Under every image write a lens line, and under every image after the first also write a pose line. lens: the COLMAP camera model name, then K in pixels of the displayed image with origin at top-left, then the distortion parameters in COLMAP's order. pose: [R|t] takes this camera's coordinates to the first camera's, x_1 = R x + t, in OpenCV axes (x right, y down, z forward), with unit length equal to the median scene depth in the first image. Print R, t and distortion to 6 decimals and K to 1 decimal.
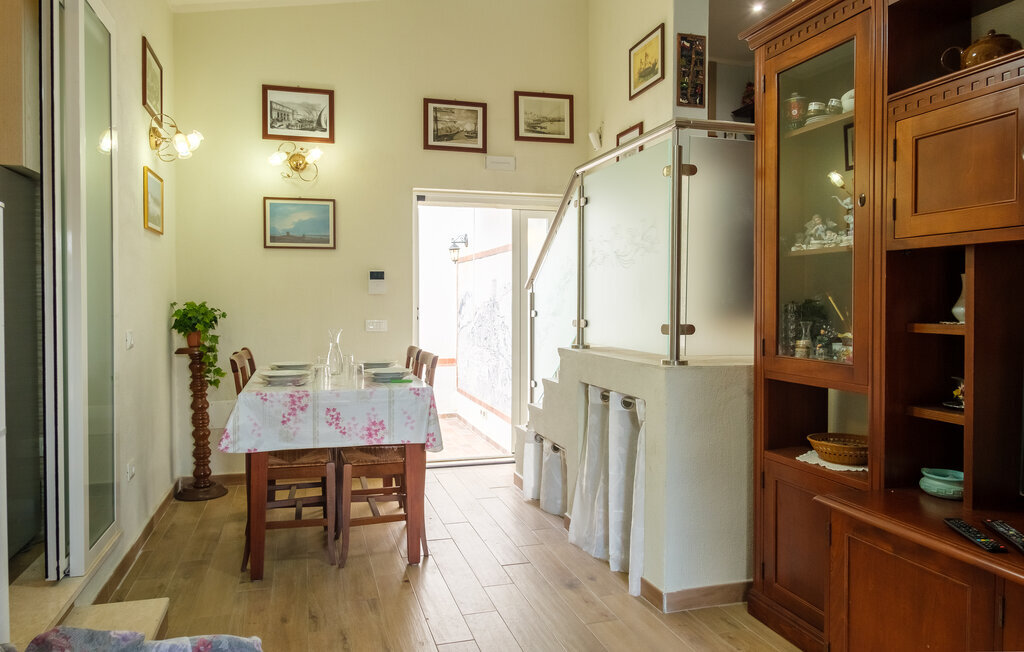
lens RADIAL K [[694.9, 0, 512.8], [0, 694.9, 318.5], [0, 0, 1]] dist [0.027237, -0.025508]
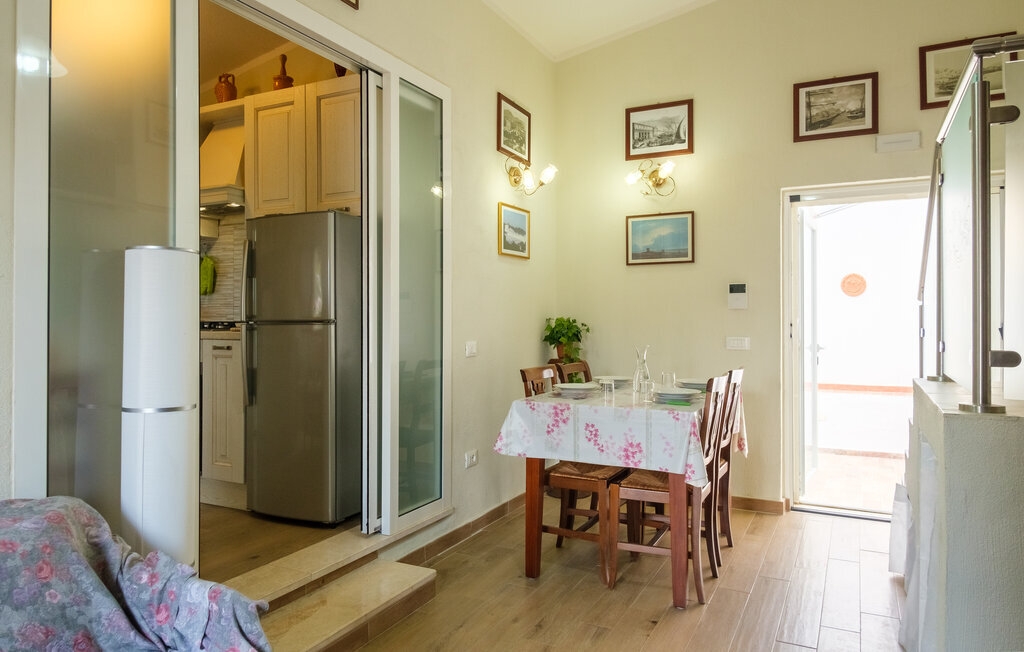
lens RADIAL K [[694.9, 0, 508.9], [0, 694.9, 321.0], [0, 0, 1]] dist [0.027237, -0.025508]
pose [[0.727946, 0.002377, -0.685631, 0.224521], [-0.015526, 0.999795, -0.013018, -0.002378], [0.685459, 0.020122, 0.727833, 0.129148]]
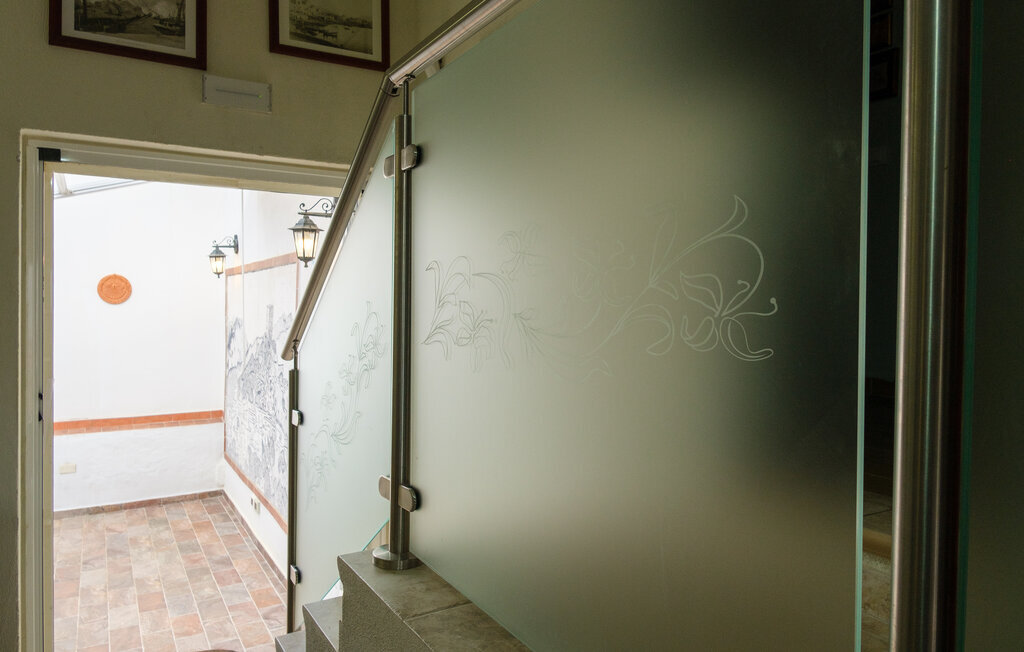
lens RADIAL K [[694.9, 0, 502.5], [0, 694.9, 306.1], [0, 0, 1]] dist [0.027237, -0.025508]
pose [[0.971584, 0.007596, 0.236572, 0.052127], [-0.001860, 0.999699, -0.024458, -0.068392], [-0.236687, 0.023323, 0.971306, 0.526364]]
